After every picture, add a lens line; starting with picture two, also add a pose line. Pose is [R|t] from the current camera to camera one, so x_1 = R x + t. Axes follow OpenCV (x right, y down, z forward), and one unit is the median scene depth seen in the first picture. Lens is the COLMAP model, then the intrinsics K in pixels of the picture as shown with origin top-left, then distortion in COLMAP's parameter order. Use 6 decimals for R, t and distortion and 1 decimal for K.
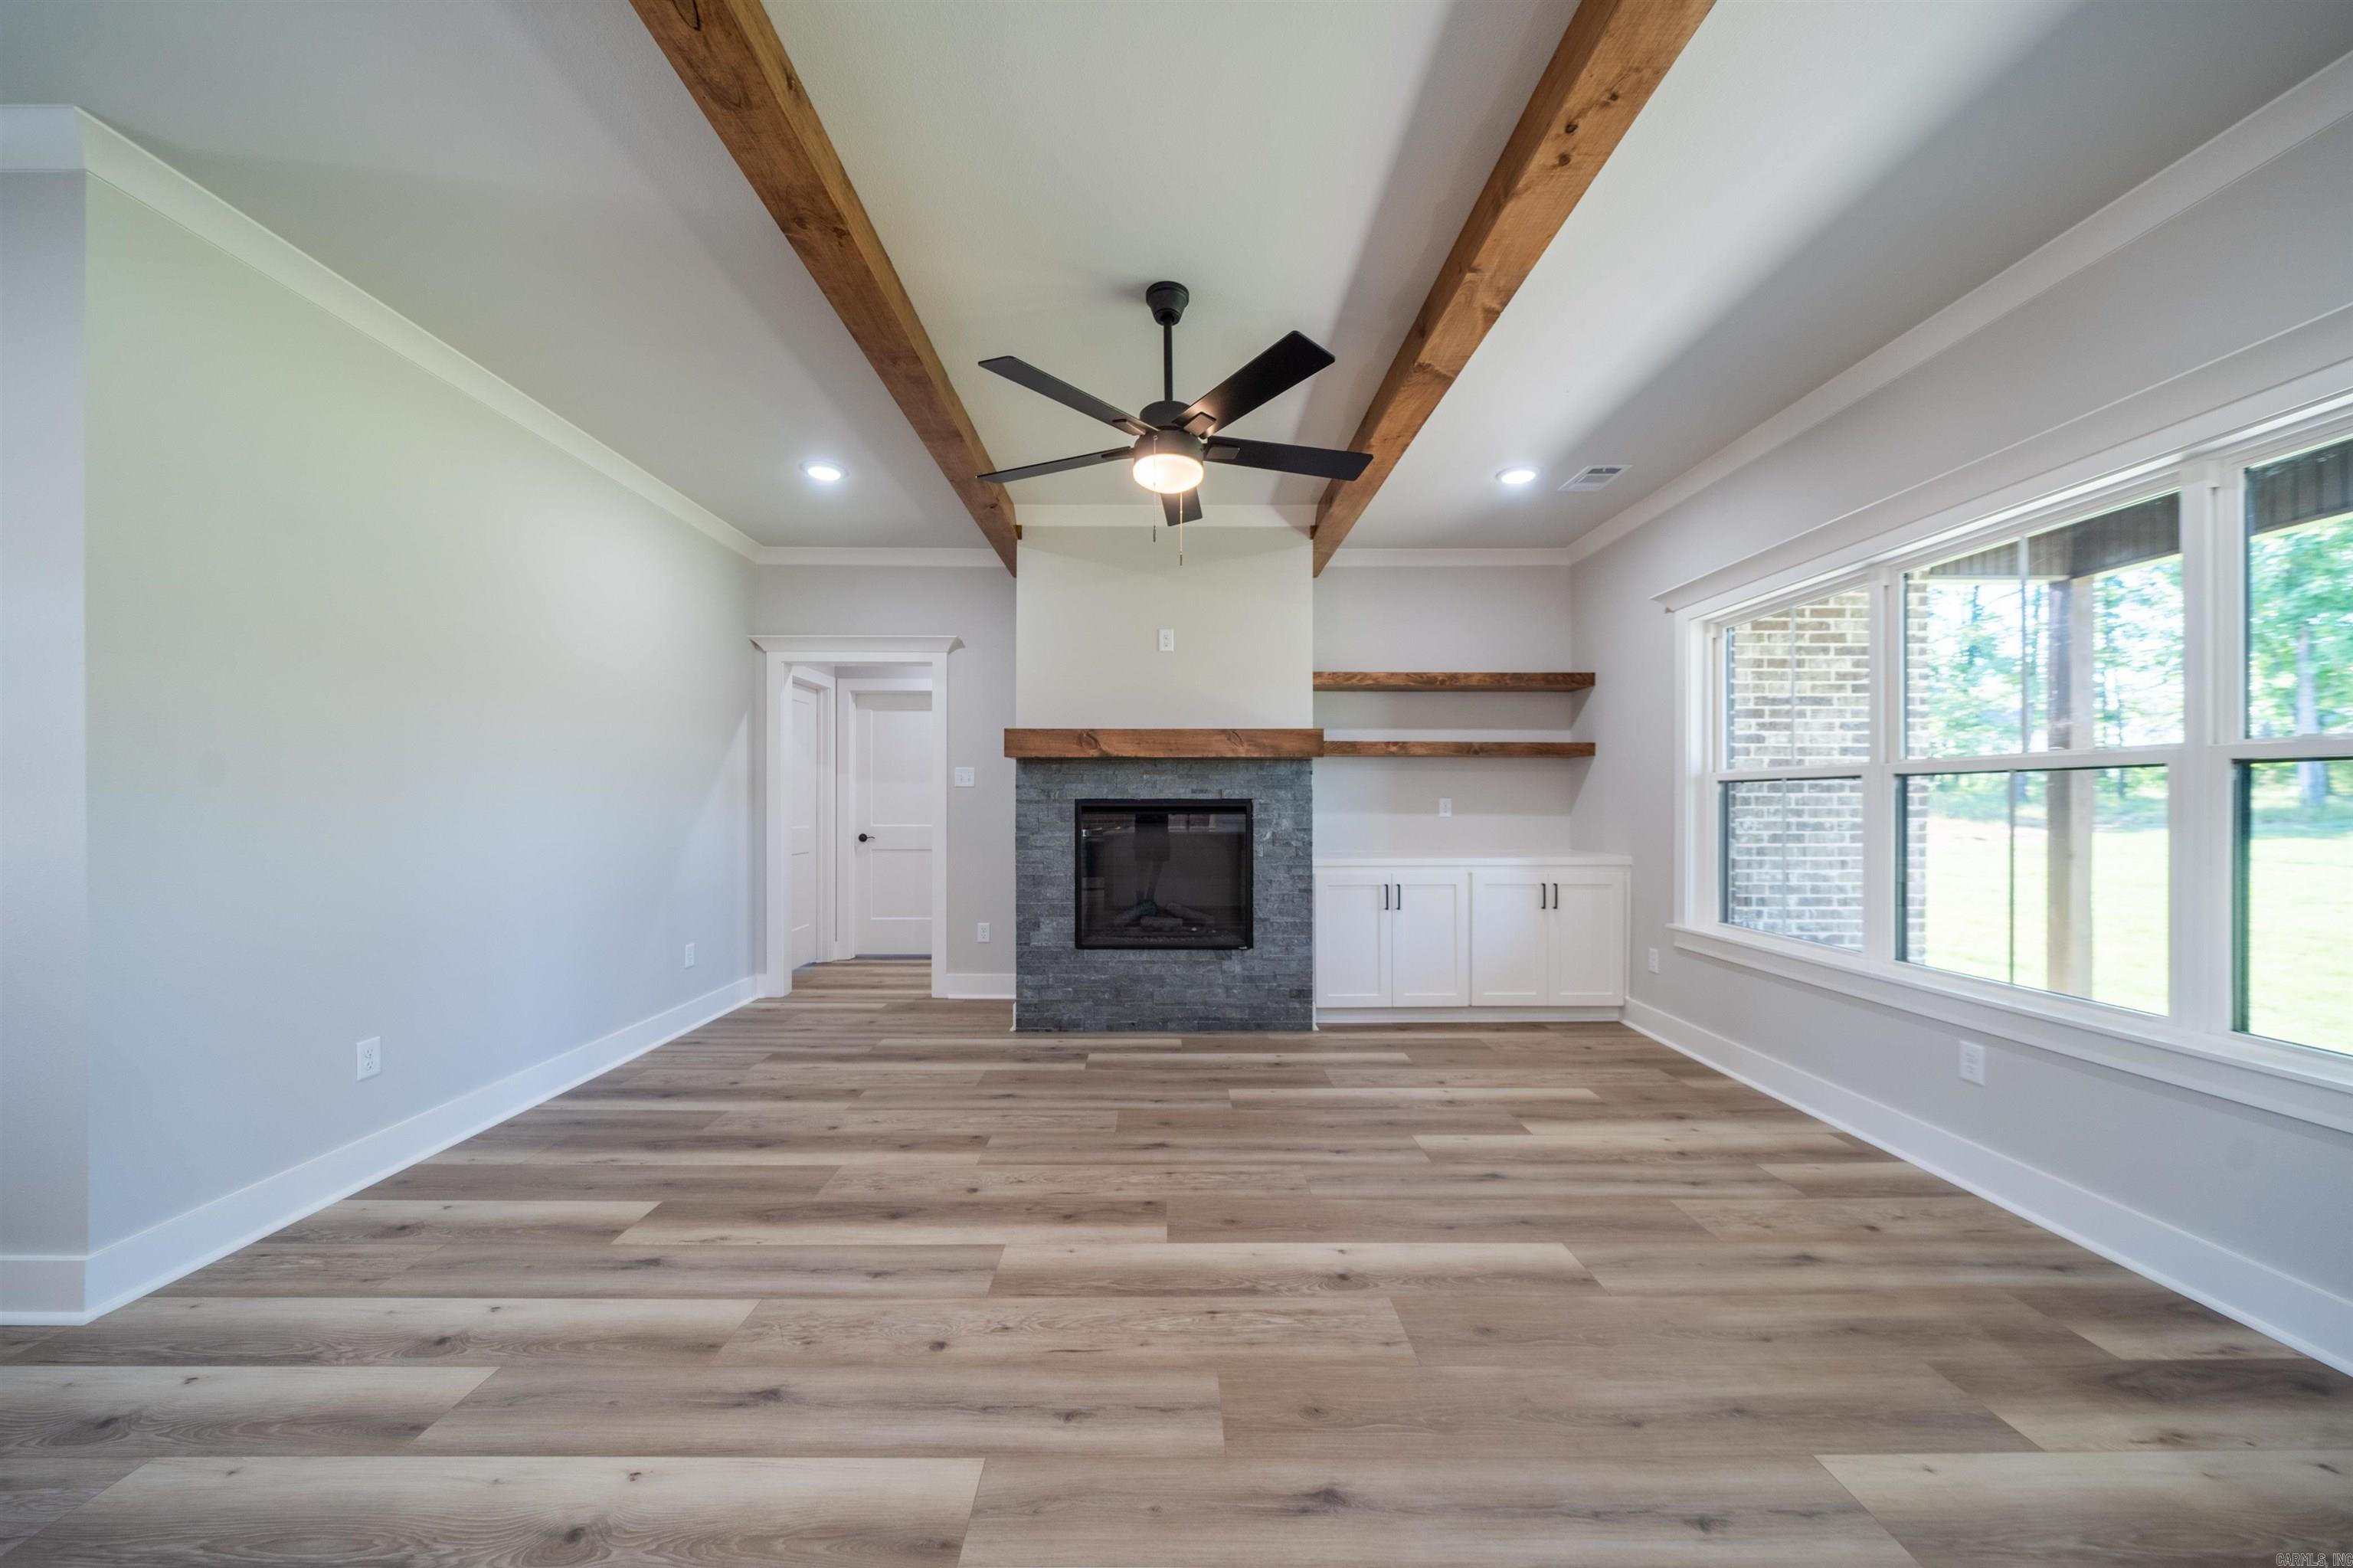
lens RADIAL K [[798.3, 0, 1168.7], [0, 798.3, 802.3], [0, 0, 1]] dist [-0.003931, -0.000187]
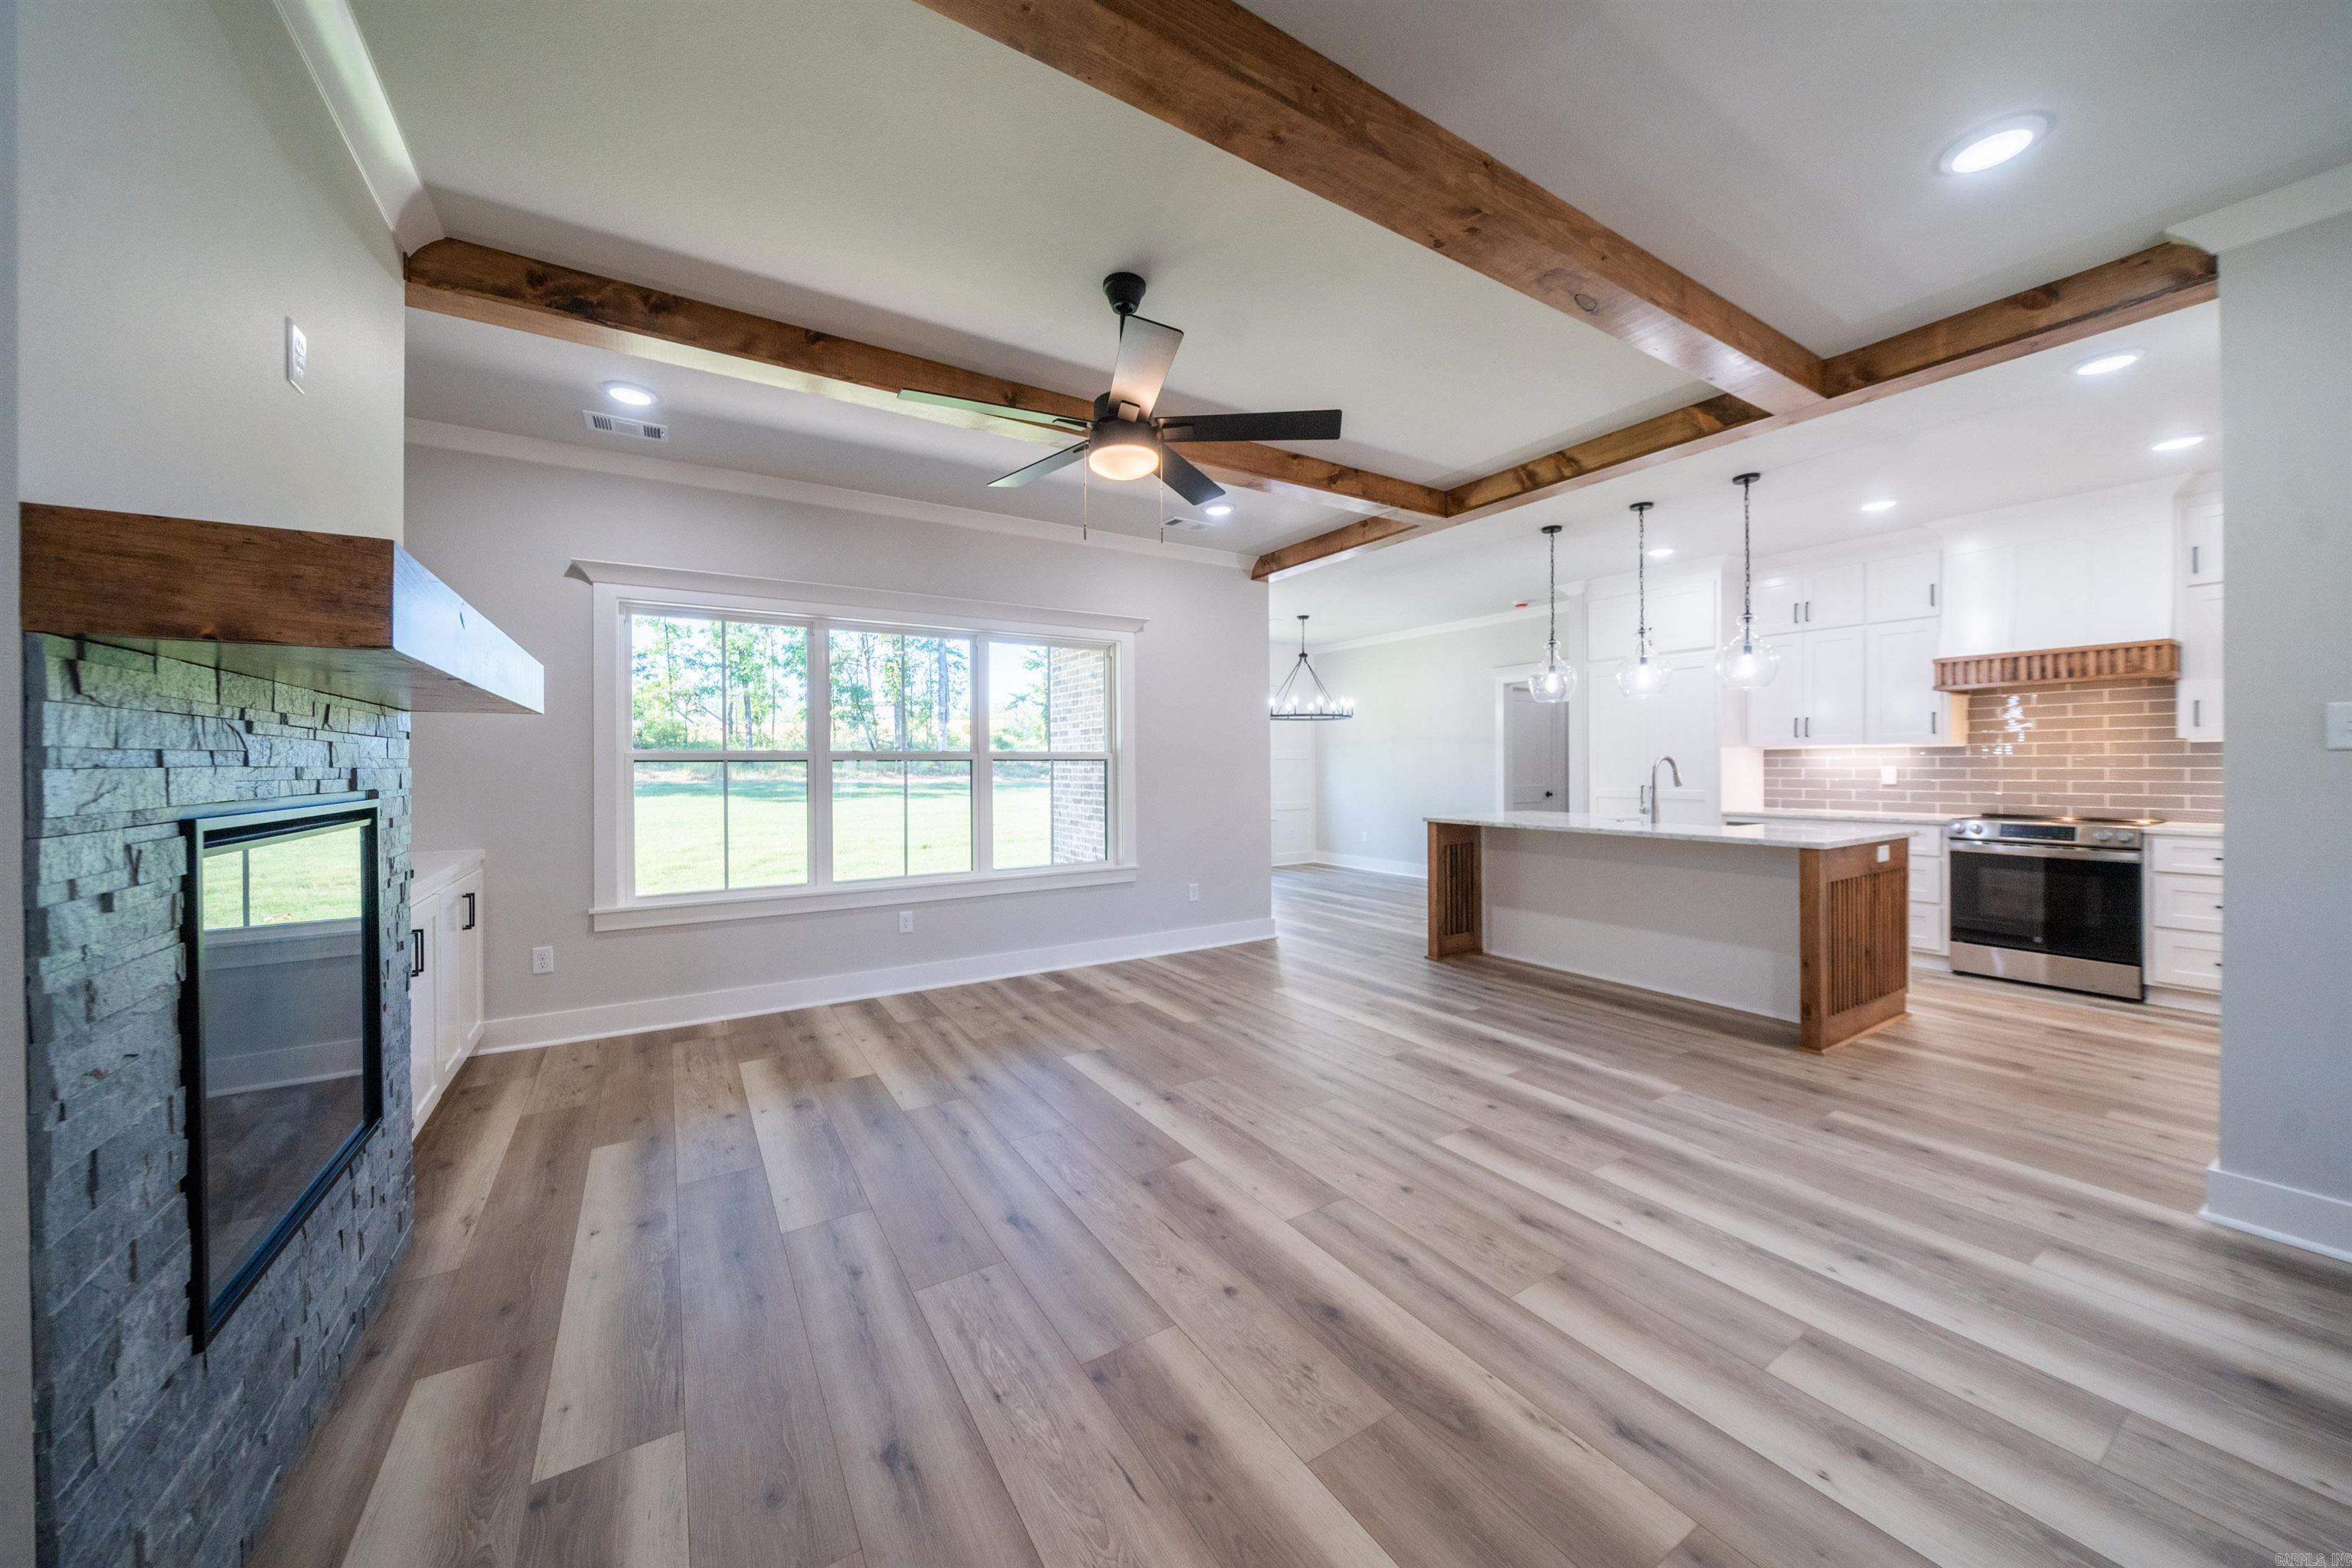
lens RADIAL K [[824.1, 0, 1175.2], [0, 824.1, 767.6], [0, 0, 1]] dist [-0.004377, -0.000078]
pose [[-0.525424, -0.001769, 0.850839, -0.527216], [0.003881, 0.999982, 0.004475, -0.016598], [-0.850832, 0.005653, -0.525408, 0.857672]]
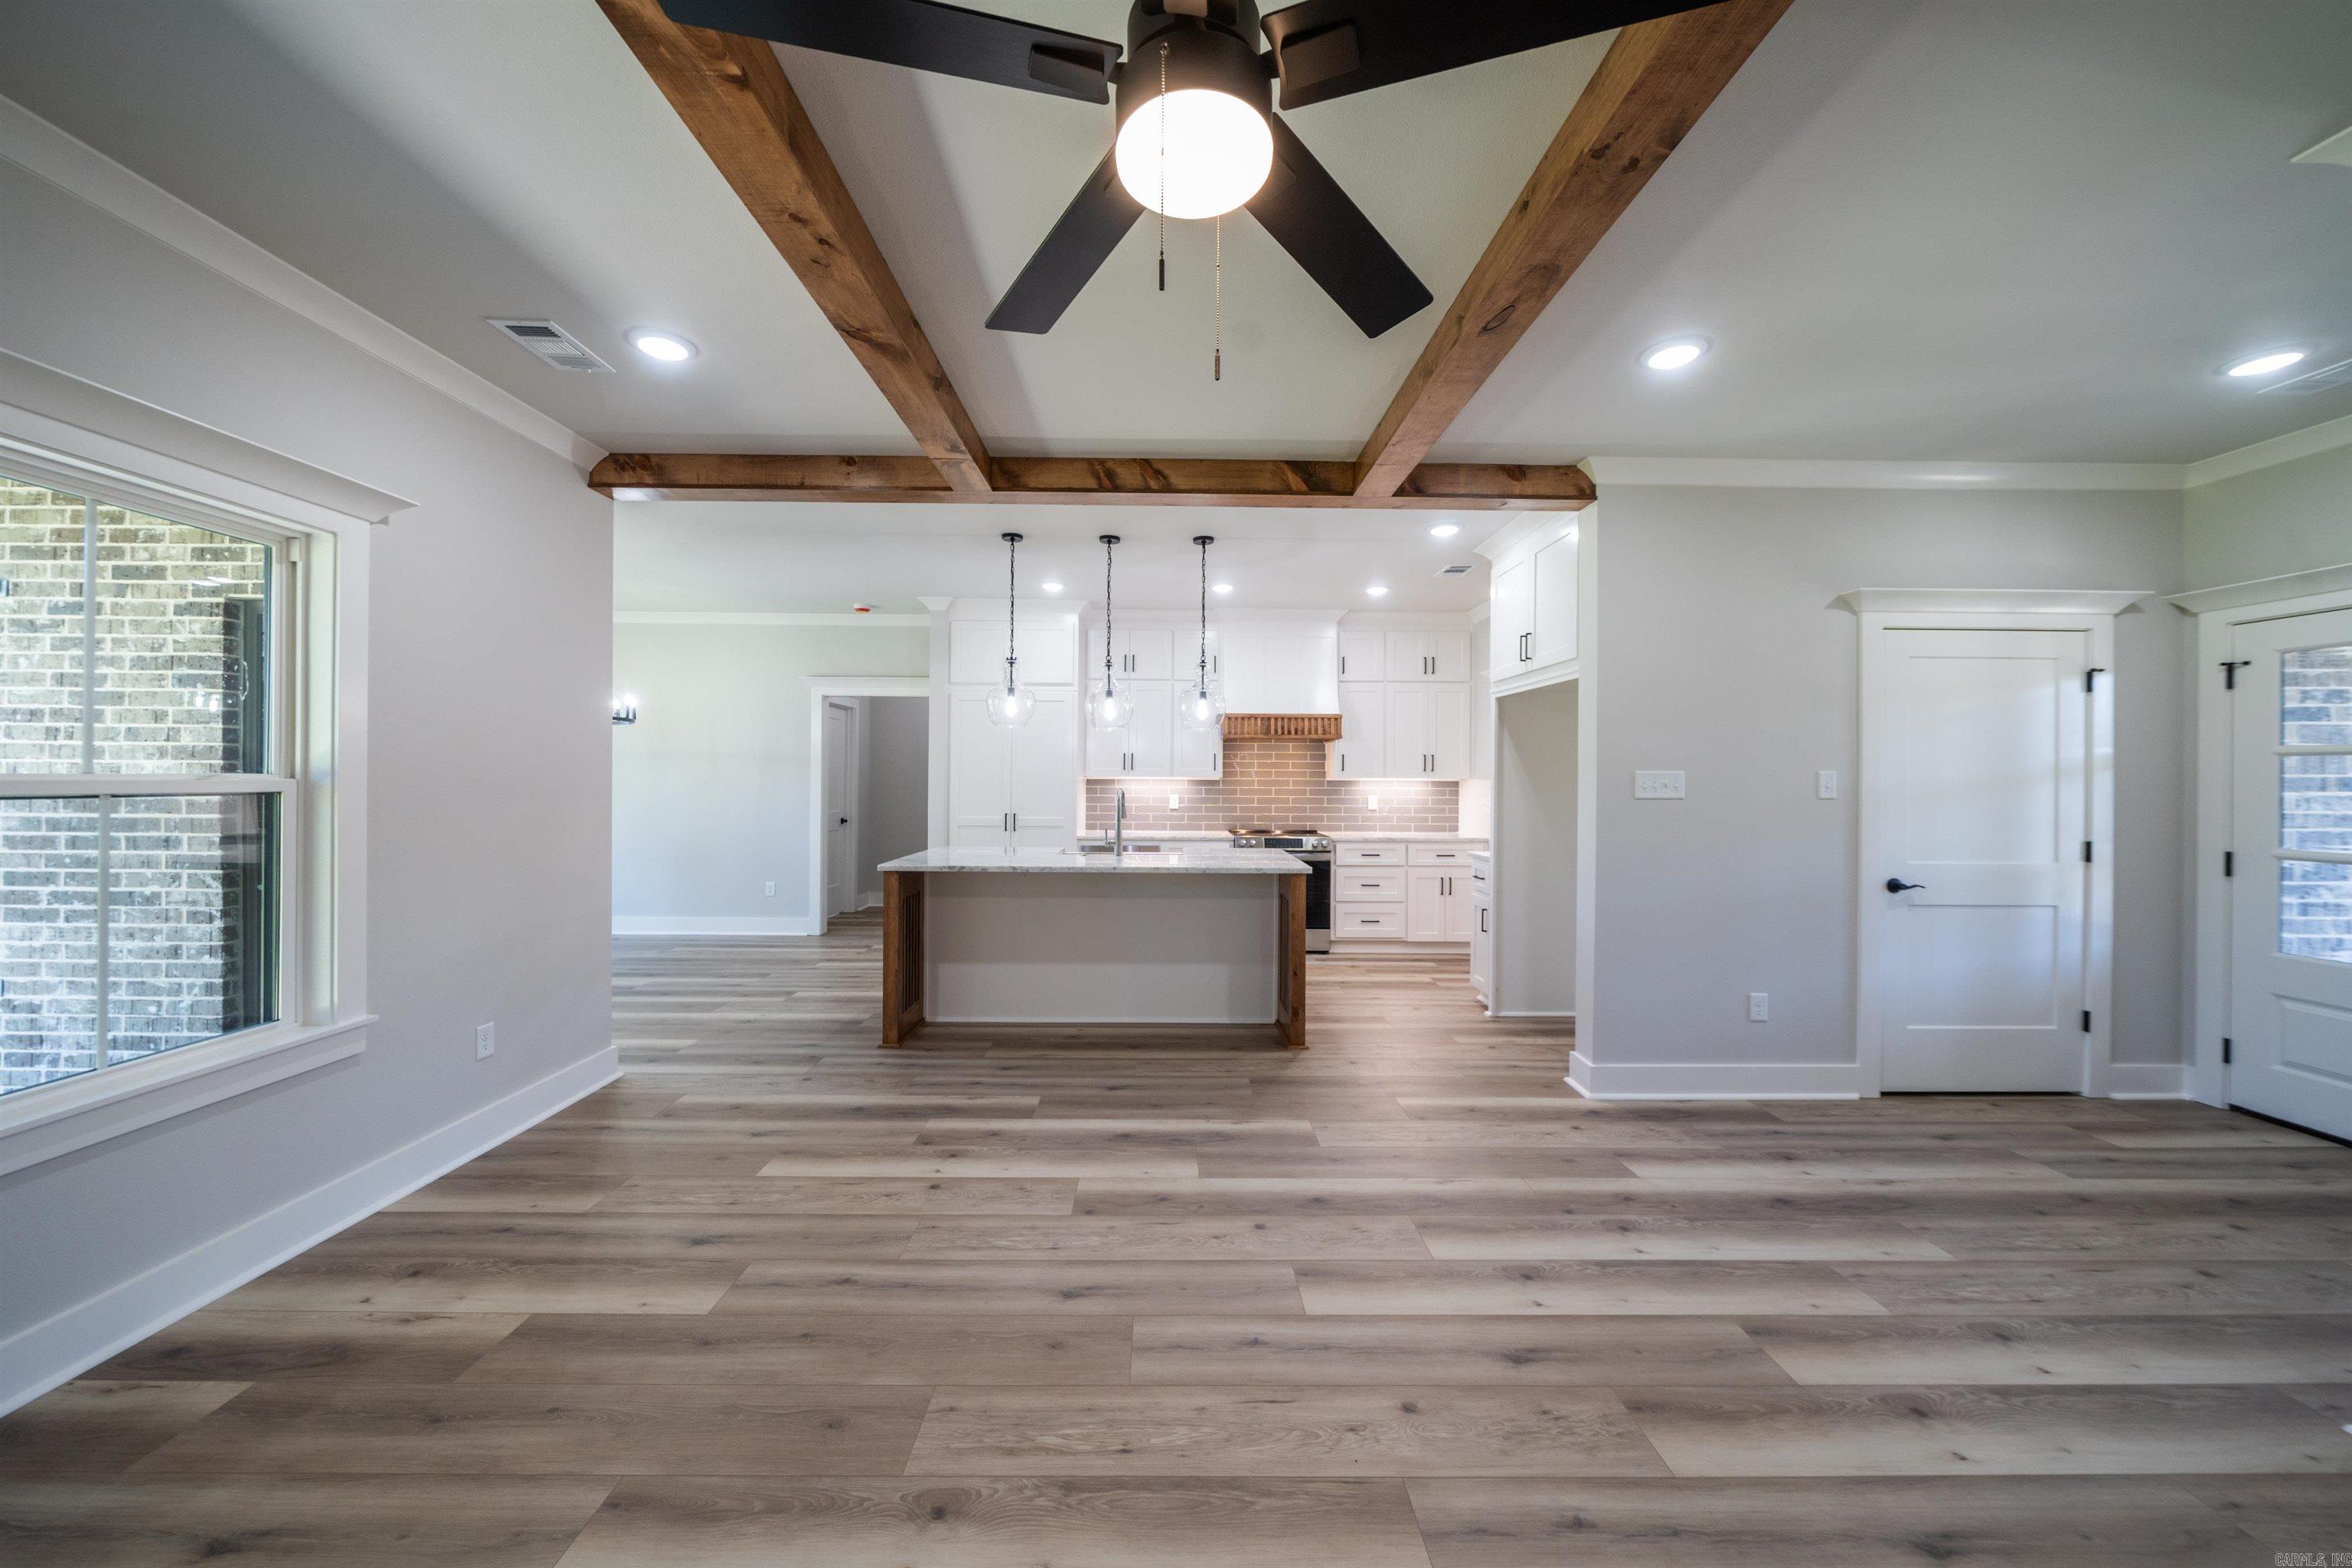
lens RADIAL K [[813.6, 0, 1173.8], [0, 813.6, 779.3], [0, 0, 1]] dist [-0.001587, -0.000243]
pose [[-0.999952, -0.008890, -0.004206, 0.005480], [-0.008889, 0.999960, -0.000344, -0.038487], [0.004209, -0.000307, -0.999991, 0.833747]]
